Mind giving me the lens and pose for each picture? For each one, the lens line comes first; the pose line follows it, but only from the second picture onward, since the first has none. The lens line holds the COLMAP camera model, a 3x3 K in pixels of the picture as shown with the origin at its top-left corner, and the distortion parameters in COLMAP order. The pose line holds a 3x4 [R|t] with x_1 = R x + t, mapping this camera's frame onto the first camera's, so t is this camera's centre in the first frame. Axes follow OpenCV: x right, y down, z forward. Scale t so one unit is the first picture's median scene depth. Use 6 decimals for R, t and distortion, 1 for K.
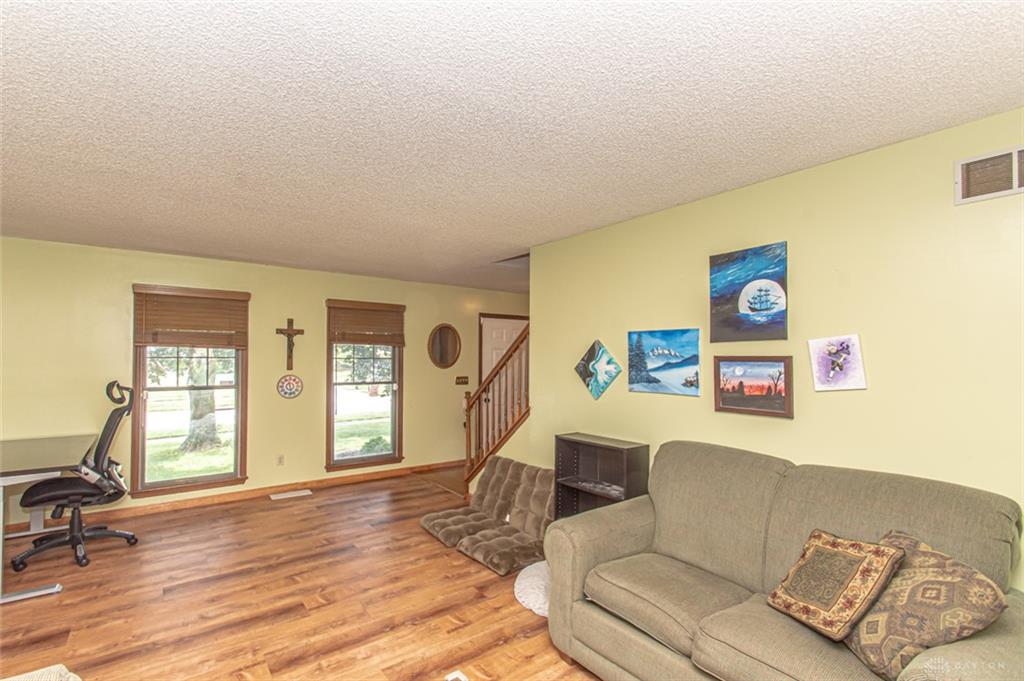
lens RADIAL K [[469.9, 0, 506.9], [0, 469.9, 352.3], [0, 0, 1]] dist [0.000624, 0.000088]
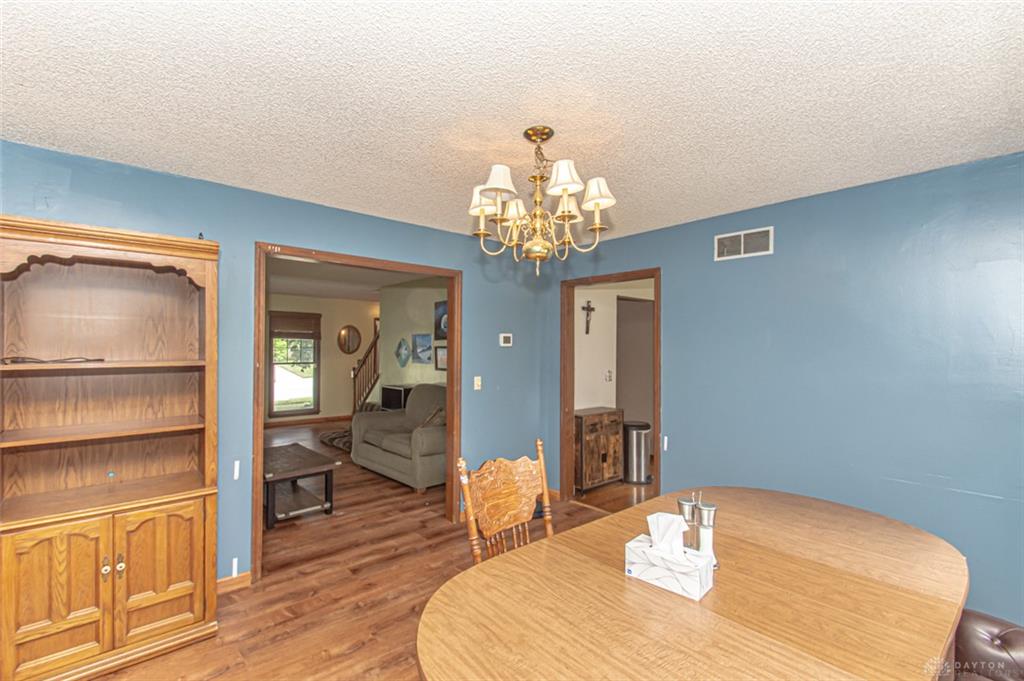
lens RADIAL K [[469.9, 0, 506.9], [0, 469.9, 352.3], [0, 0, 1]] dist [0.000624, 0.000088]
pose [[0.997594, -0.004376, 0.069195, 0.602174], [0.002768, 0.999724, 0.023322, -0.013627], [-0.069278, -0.023074, 0.997330, -1.251501]]
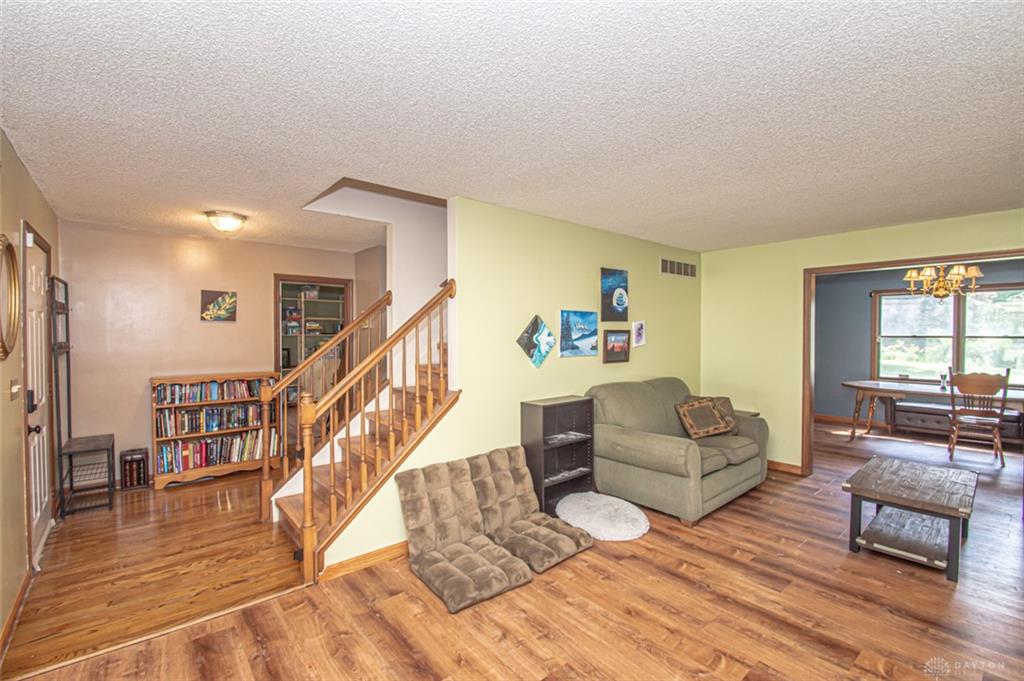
lens RADIAL K [[447.3, 0, 498.1], [0, 447.3, 338.0], [0, 0, 1]] dist [0.001328, -0.009312]
pose [[-0.039193, -0.022616, 0.998976, -1.046771], [-0.018618, 0.999587, 0.021899, 0.008512], [-0.999058, -0.017741, -0.039598, 1.363332]]
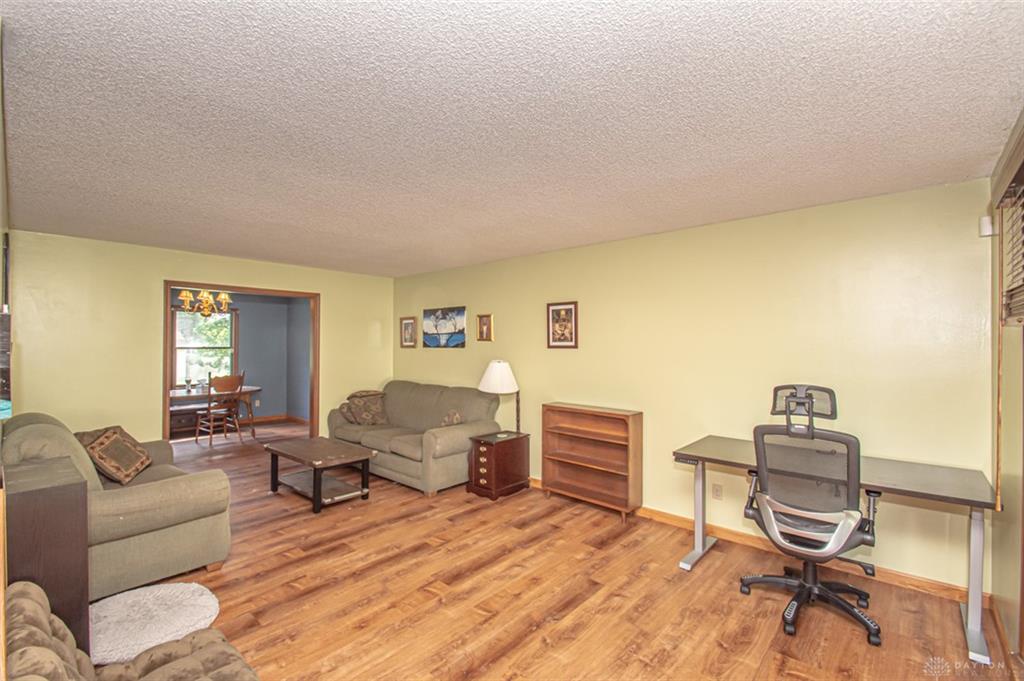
lens RADIAL K [[447.3, 0, 498.1], [0, 447.3, 338.0], [0, 0, 1]] dist [0.001328, -0.009312]
pose [[-0.985036, -0.011429, -0.171972, -0.355740], [-0.006276, 0.999516, -0.030477, 0.017118], [0.172237, -0.028941, -0.984630, 1.944383]]
